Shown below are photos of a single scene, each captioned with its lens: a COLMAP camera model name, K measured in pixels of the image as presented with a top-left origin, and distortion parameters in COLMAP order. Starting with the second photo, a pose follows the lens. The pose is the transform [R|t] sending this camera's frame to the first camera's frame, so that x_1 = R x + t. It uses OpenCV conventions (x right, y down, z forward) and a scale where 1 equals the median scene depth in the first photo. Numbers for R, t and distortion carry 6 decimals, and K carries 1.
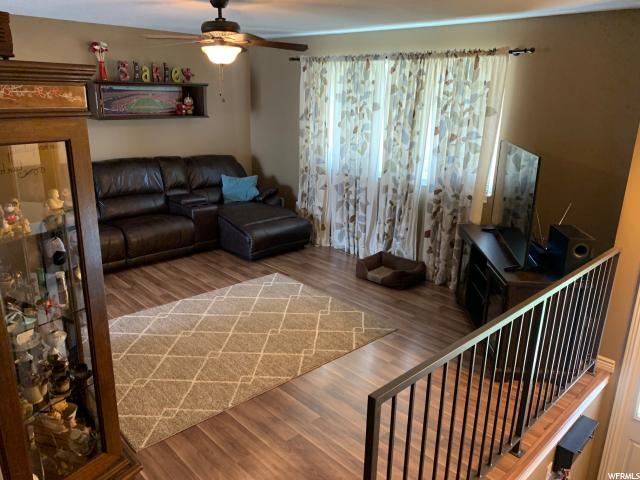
lens RADIAL K [[490.2, 0, 319.9], [0, 490.2, 238.7], [0, 0, 1]] dist [0.007399, -0.005875]
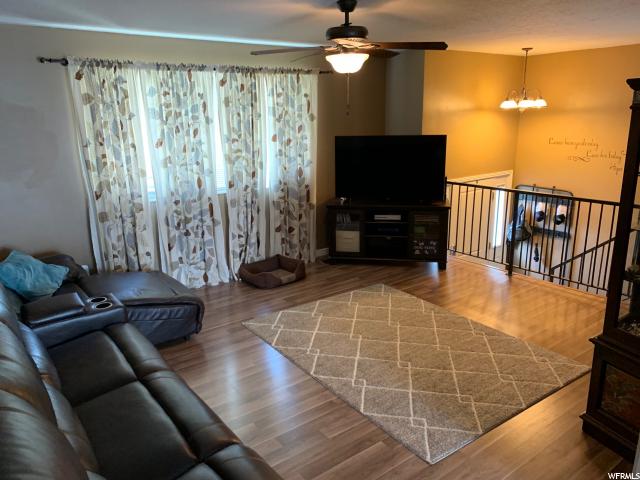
lens RADIAL K [[490.2, 0, 321.0], [0, 490.2, 240.6], [0, 0, 1]] dist [0.007399, -0.005875]
pose [[0.125874, -0.286047, 0.949912, -0.867506], [0.300238, 0.923607, 0.238341, -0.229363], [-0.945522, 0.255199, 0.202141, 0.706260]]
